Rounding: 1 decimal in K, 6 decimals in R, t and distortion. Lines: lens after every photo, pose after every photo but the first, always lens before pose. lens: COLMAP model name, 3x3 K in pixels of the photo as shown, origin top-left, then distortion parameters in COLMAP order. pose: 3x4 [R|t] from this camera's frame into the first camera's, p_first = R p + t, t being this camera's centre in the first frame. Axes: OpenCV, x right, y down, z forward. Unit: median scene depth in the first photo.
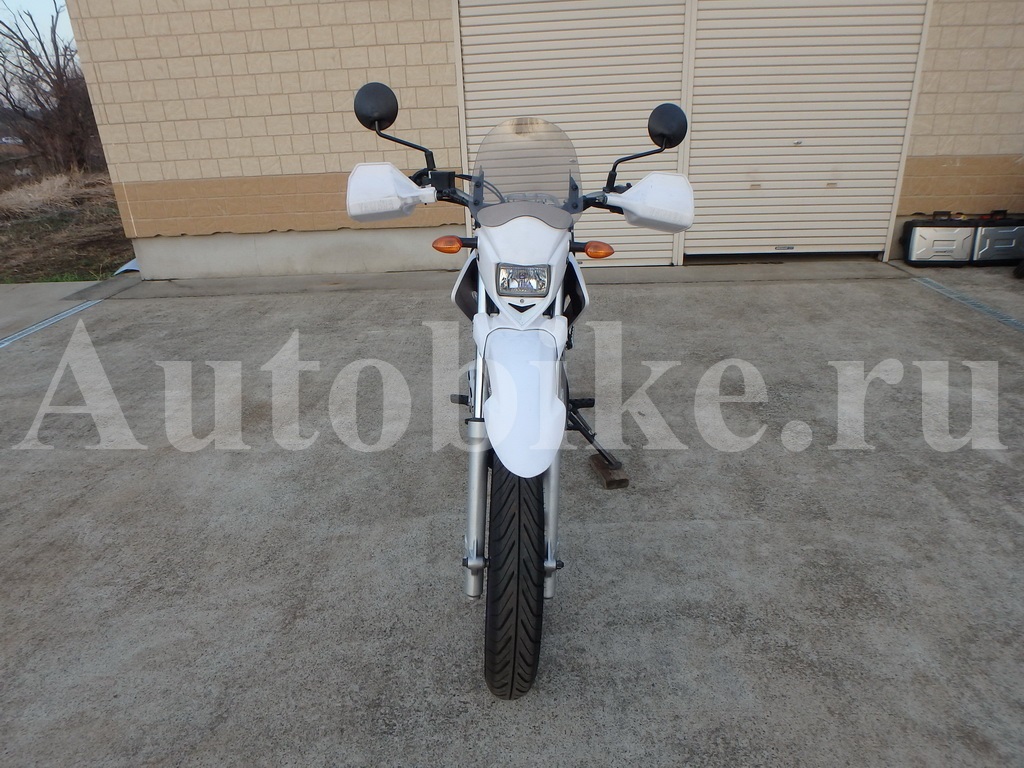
lens RADIAL K [[643.4, 0, 509.3], [0, 643.4, 385.2], [0, 0, 1]] dist [-0.037137, 0.008944]
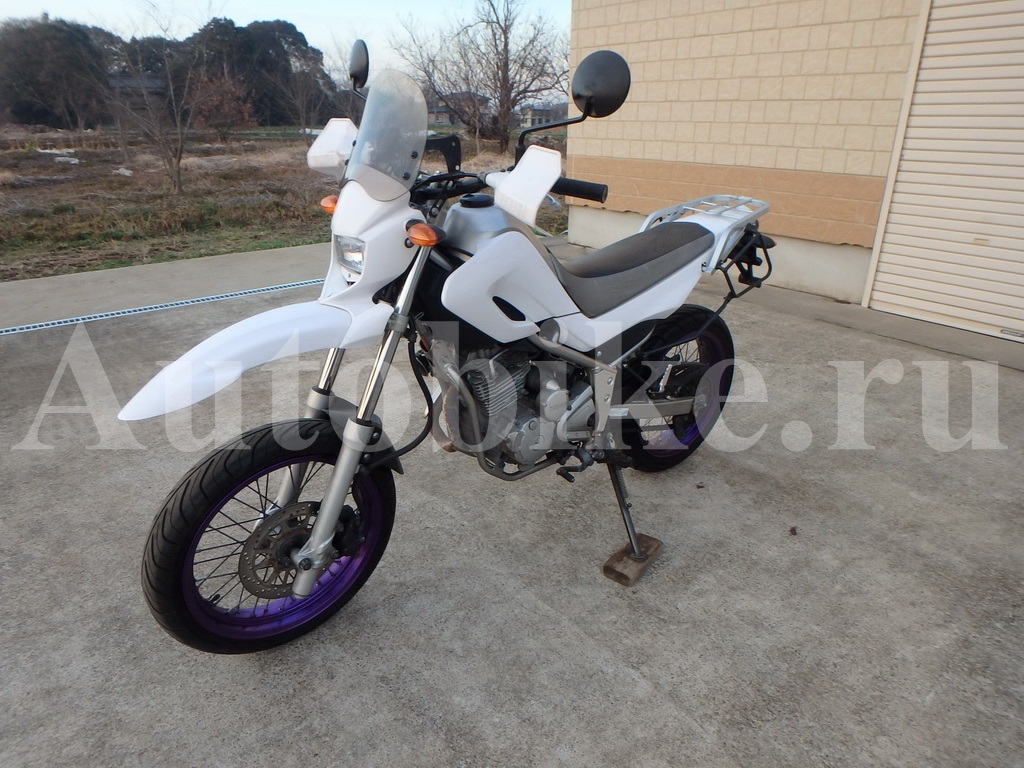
lens RADIAL K [[643.4, 0, 500.7], [0, 643.4, 382.8], [0, 0, 1]] dist [-0.037137, 0.008944]
pose [[0.643744, 0.328660, -0.691070, 0.258271], [-0.329547, 0.934108, 0.137265, -0.057574], [0.690647, 0.139377, 0.709635, 0.165975]]
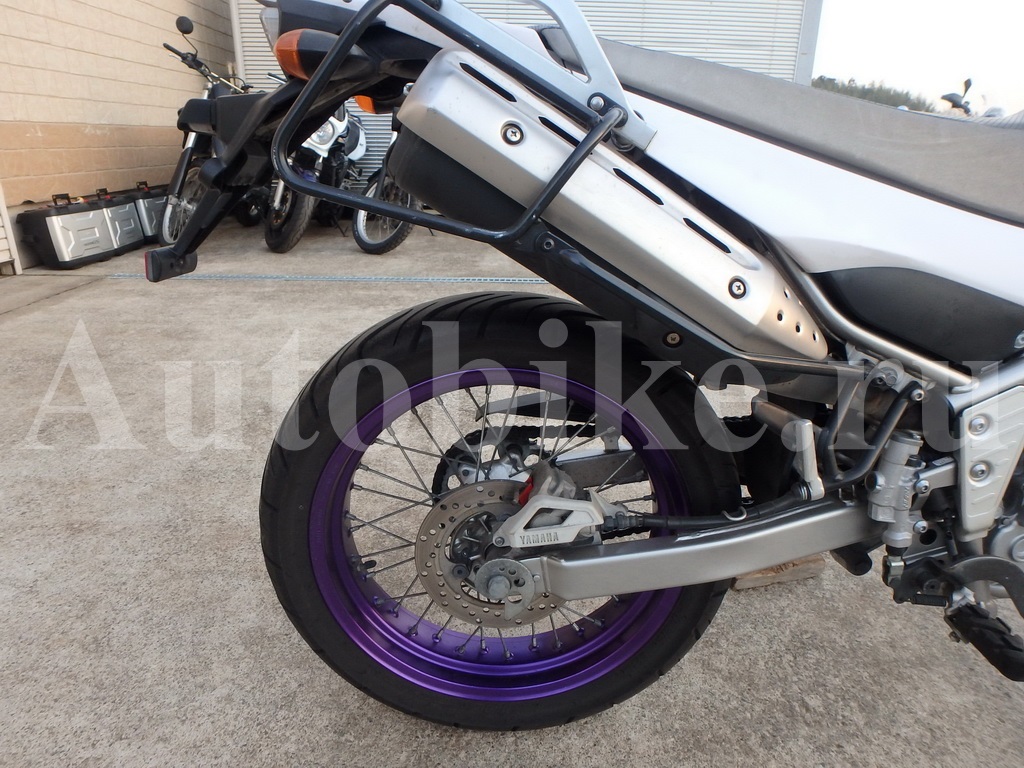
lens RADIAL K [[643.4, 0, 511.7], [0, 643.4, 374.7], [0, 0, 1]] dist [-0.037137, 0.008944]
pose [[-0.054914, -0.312996, 0.948166, -0.137483], [0.384759, 0.869632, 0.309355, -0.118147], [-0.921382, 0.381804, 0.072673, 0.555993]]
